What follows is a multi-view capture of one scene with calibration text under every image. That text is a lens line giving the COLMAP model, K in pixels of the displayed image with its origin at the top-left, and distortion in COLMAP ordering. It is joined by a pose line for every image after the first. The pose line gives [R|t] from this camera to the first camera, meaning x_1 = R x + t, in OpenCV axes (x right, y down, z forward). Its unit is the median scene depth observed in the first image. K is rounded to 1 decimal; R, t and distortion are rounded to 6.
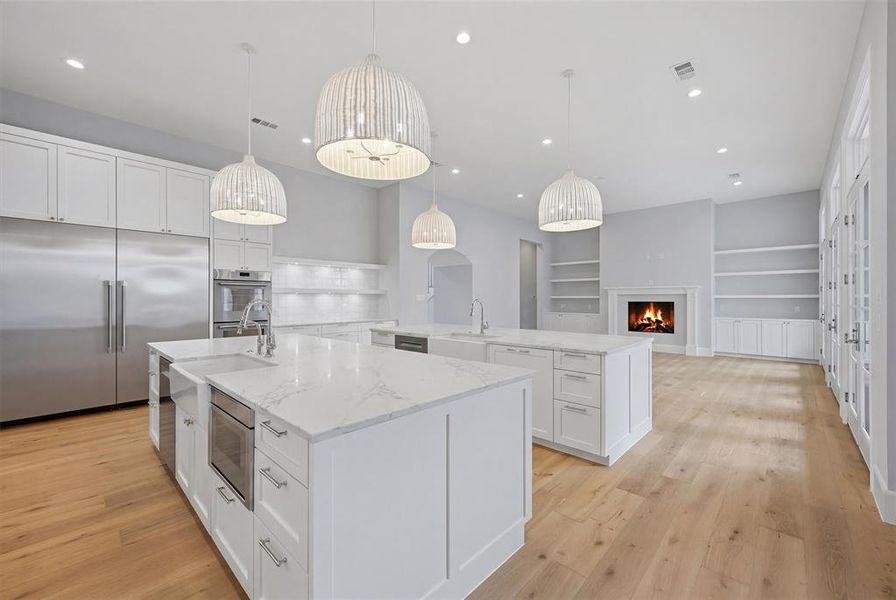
lens RADIAL K [[362.1, 0, 450.1], [0, 362.1, 297.8], [0, 0, 1]] dist [-0.001944, 0.003073]
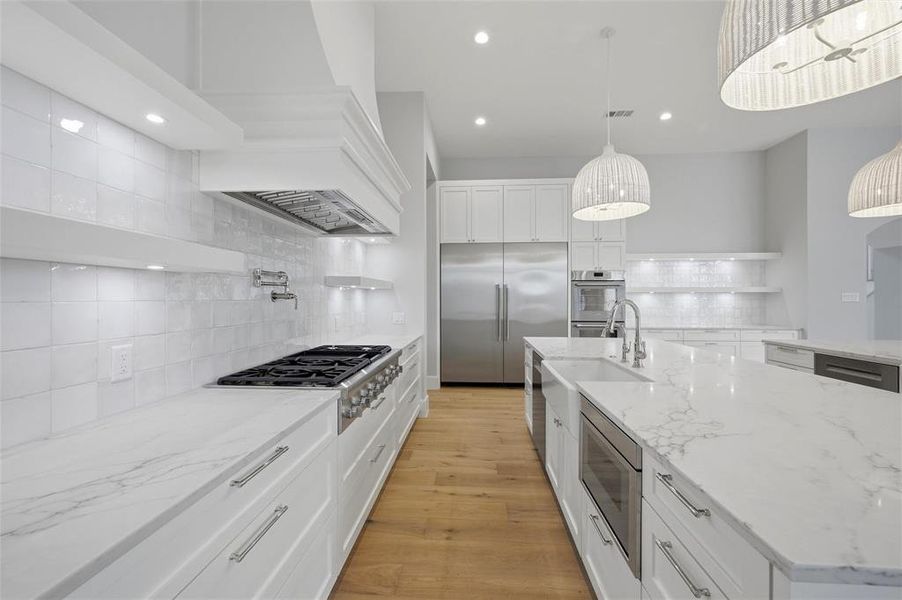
lens RADIAL K [[361.6, 0, 453.3], [0, 361.6, 299.1], [0, 0, 1]] dist [-0.000096, -0.000273]
pose [[0.636686, 0.001162, -0.771122, -0.090162], [0.001021, 0.999997, 0.002350, 0.000576], [0.771122, -0.002283, 0.636683, 0.094740]]
